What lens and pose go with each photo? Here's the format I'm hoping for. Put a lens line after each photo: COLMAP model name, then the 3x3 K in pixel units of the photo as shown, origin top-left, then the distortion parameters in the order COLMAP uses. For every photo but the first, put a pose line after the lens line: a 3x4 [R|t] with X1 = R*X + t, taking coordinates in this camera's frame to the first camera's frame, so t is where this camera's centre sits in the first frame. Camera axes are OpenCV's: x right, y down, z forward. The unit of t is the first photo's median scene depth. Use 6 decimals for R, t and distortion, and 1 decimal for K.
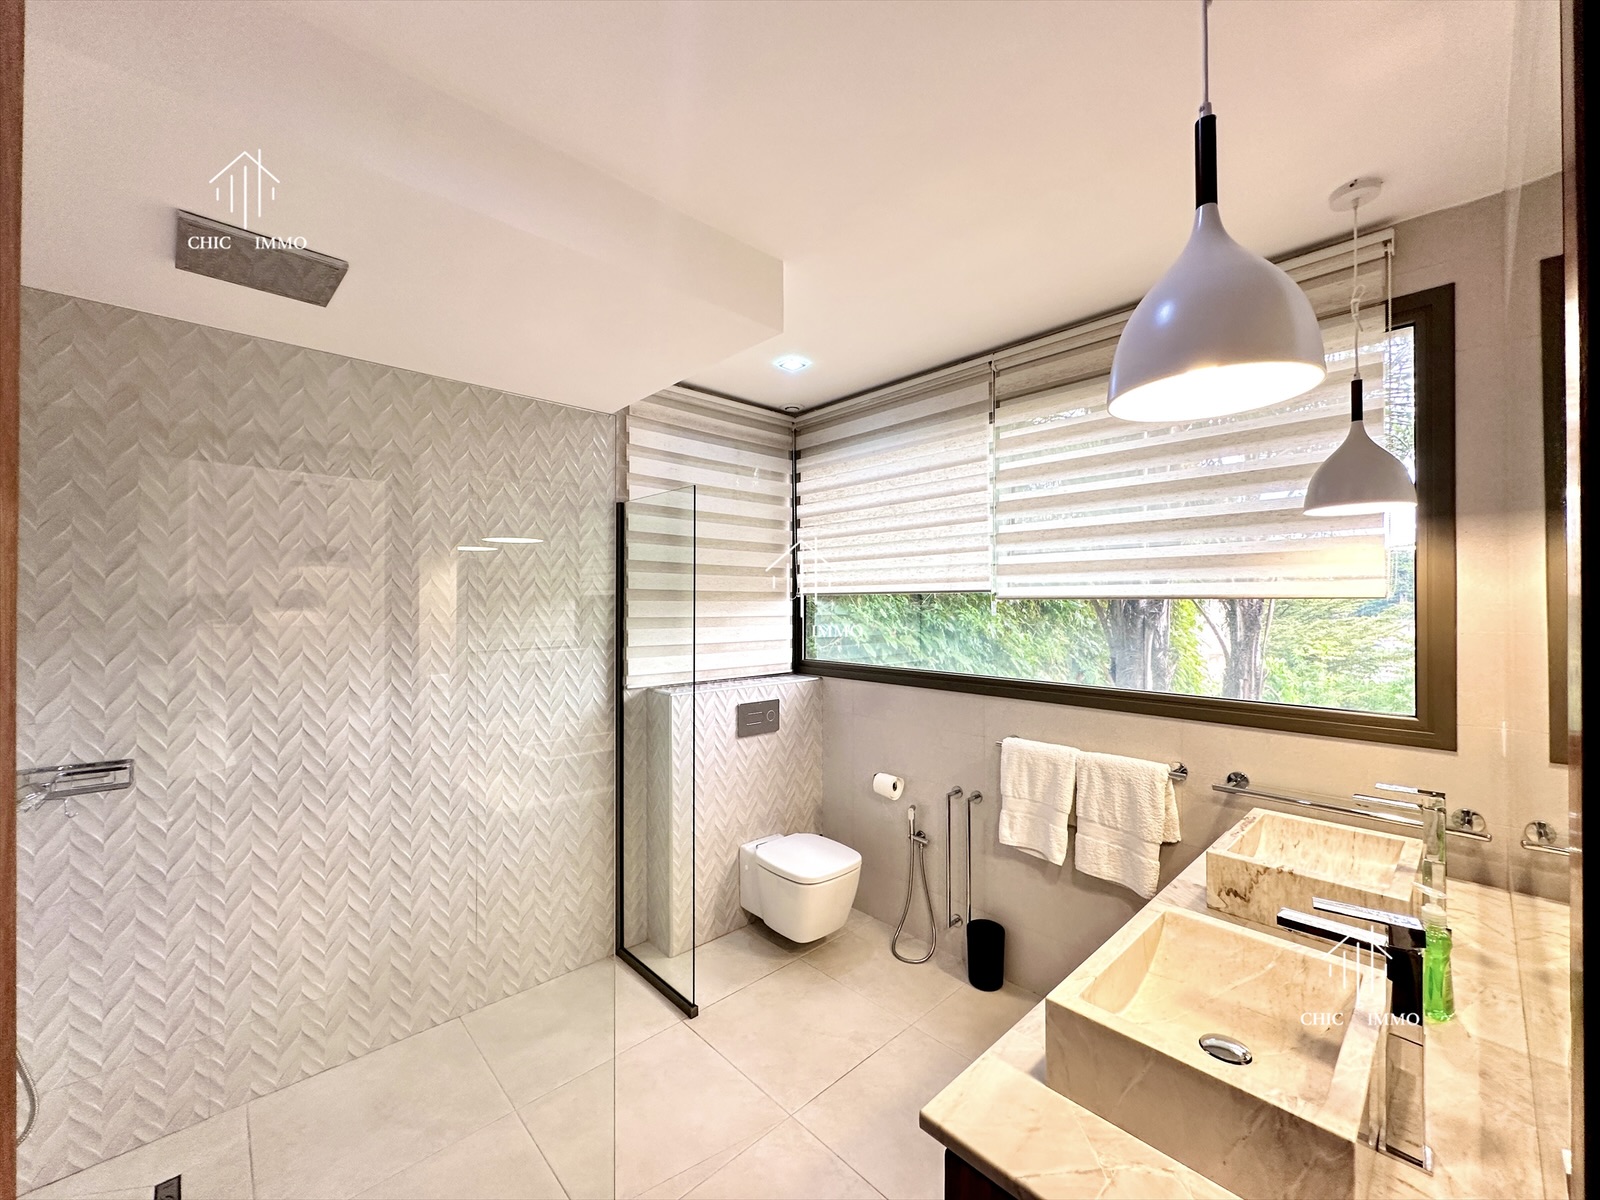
lens RADIAL K [[635.9, 0, 796.7], [0, 635.9, 597.8], [0, 0, 1]] dist [-0.001223, 0.000453]
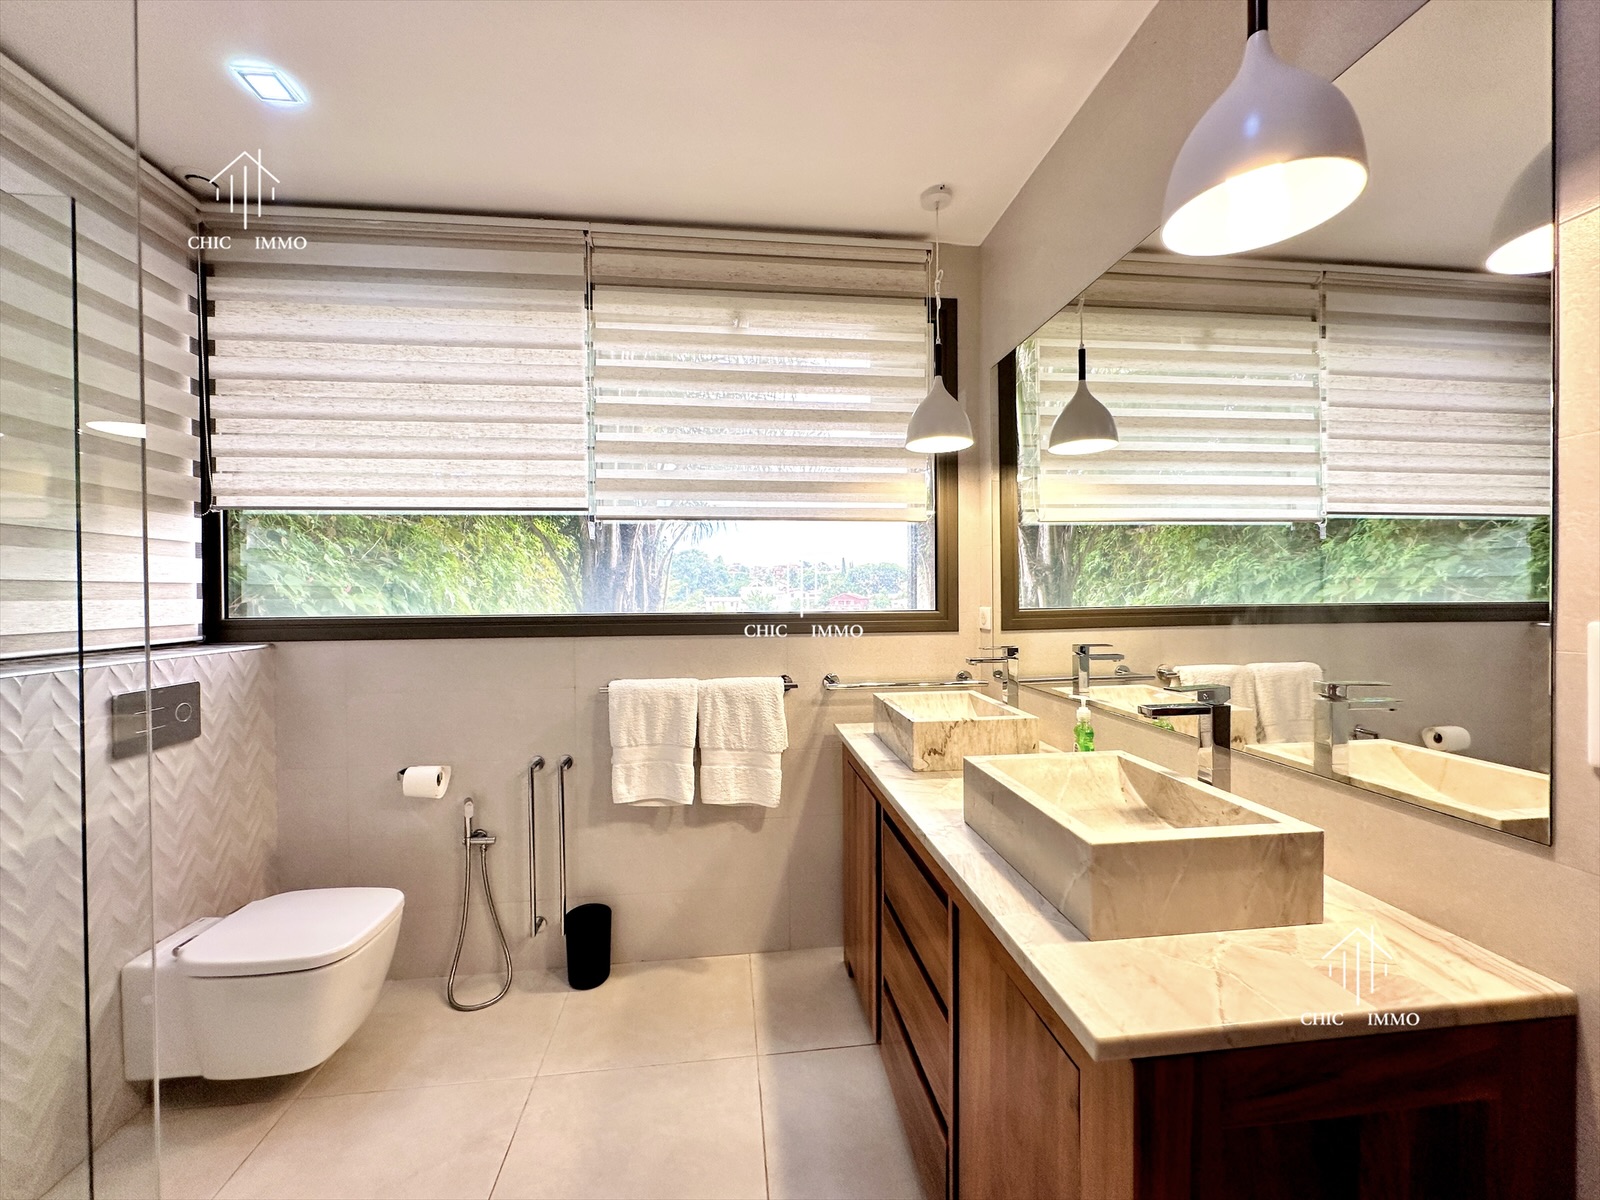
lens RADIAL K [[635.9, 0, 800.0], [0, 635.9, 599.2], [0, 0, 1]] dist [-0.001223, 0.000453]
pose [[0.589638, -0.013118, 0.807561, -0.190965], [0.001650, 0.999886, 0.015038, 0.088686], [-0.807666, -0.007535, 0.589592, 0.267672]]
